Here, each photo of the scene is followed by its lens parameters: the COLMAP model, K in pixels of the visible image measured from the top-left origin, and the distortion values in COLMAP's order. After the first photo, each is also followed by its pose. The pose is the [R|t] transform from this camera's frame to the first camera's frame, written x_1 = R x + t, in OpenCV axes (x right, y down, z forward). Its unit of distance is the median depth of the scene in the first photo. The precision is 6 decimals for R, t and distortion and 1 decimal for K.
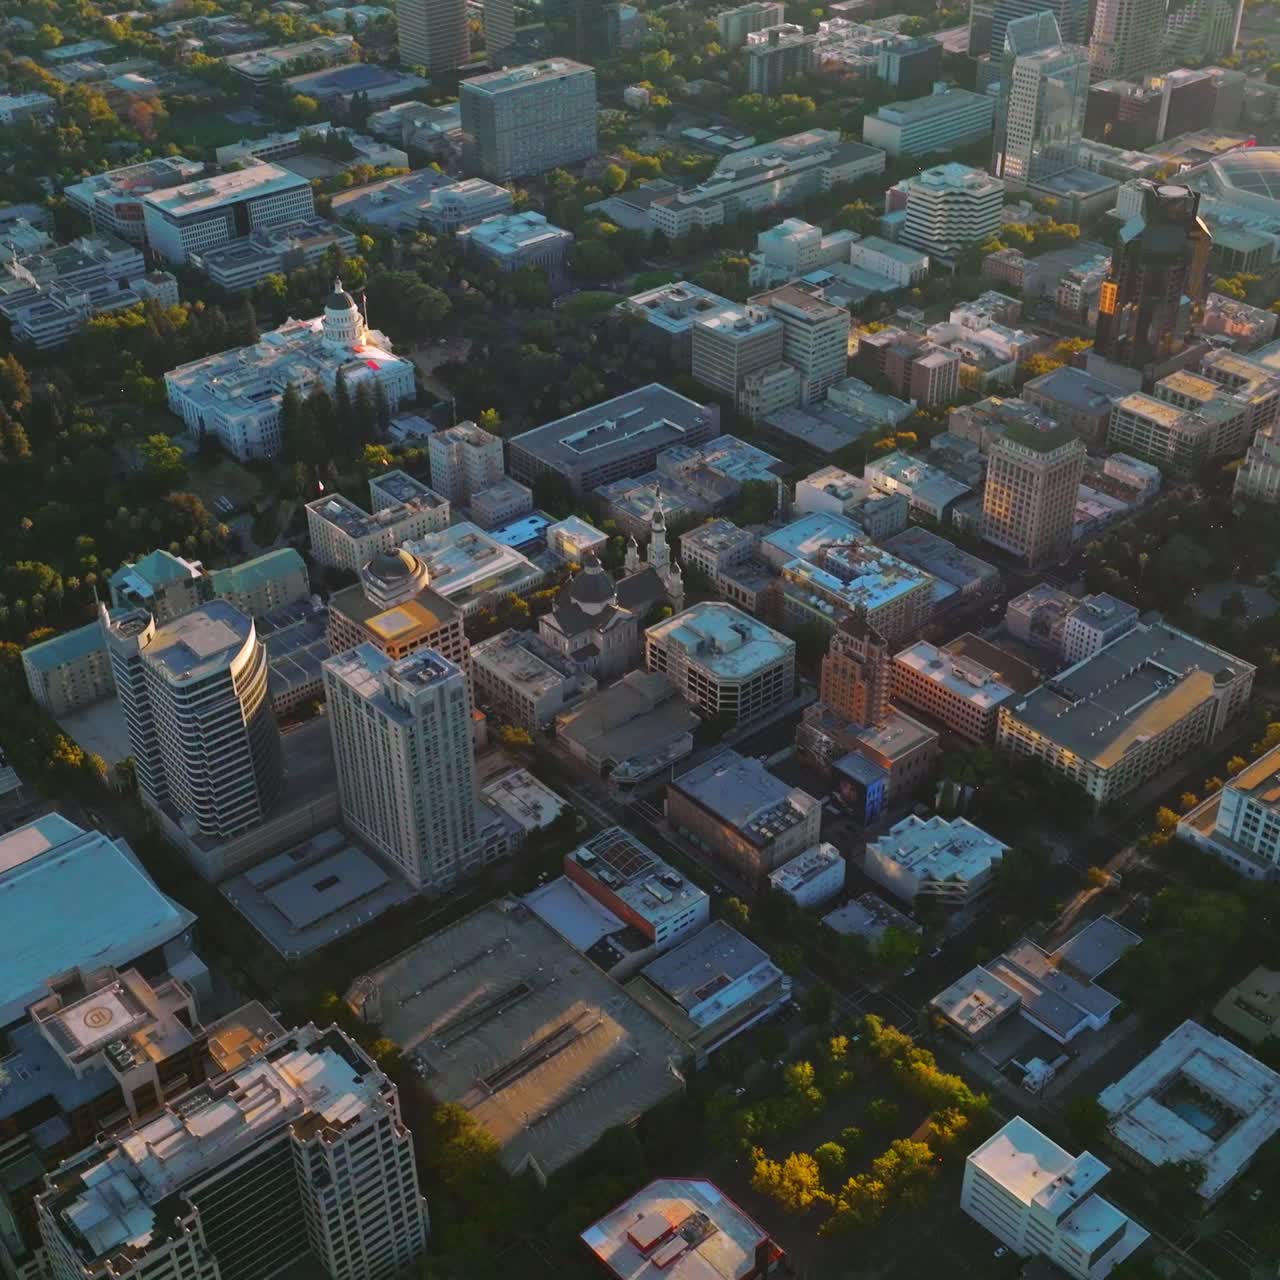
lens RADIAL K [[1685.3, 0, 640.8], [0, 1685.3, 637.9], [0, 0, 1]] dist [0.017065, 0.000000]
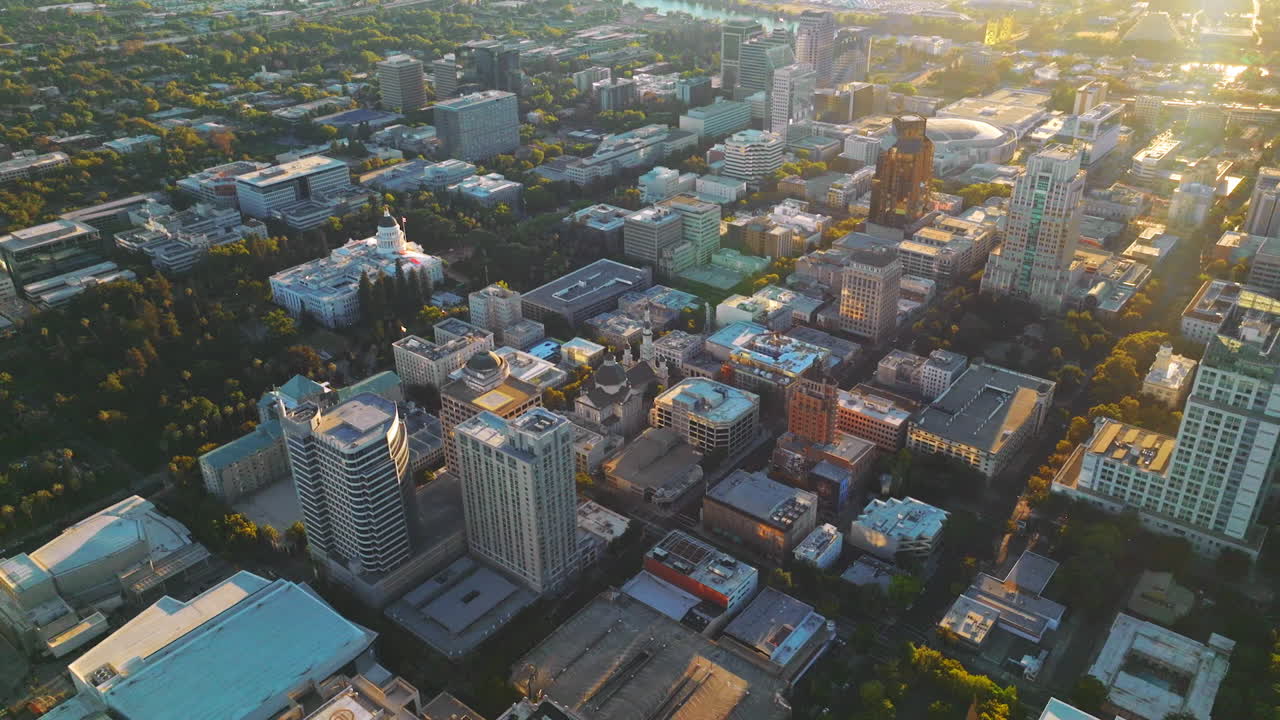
lens RADIAL K [[951.7, 0, 641.0], [0, 951.7, 364.2], [0, 0, 1]] dist [0.012877, -0.004652]
pose [[0.984149, -0.088412, 0.153734, -0.126955], [0.104957, 0.989123, -0.103055, 0.047149], [-0.142950, 0.117557, 0.982724, 0.193555]]
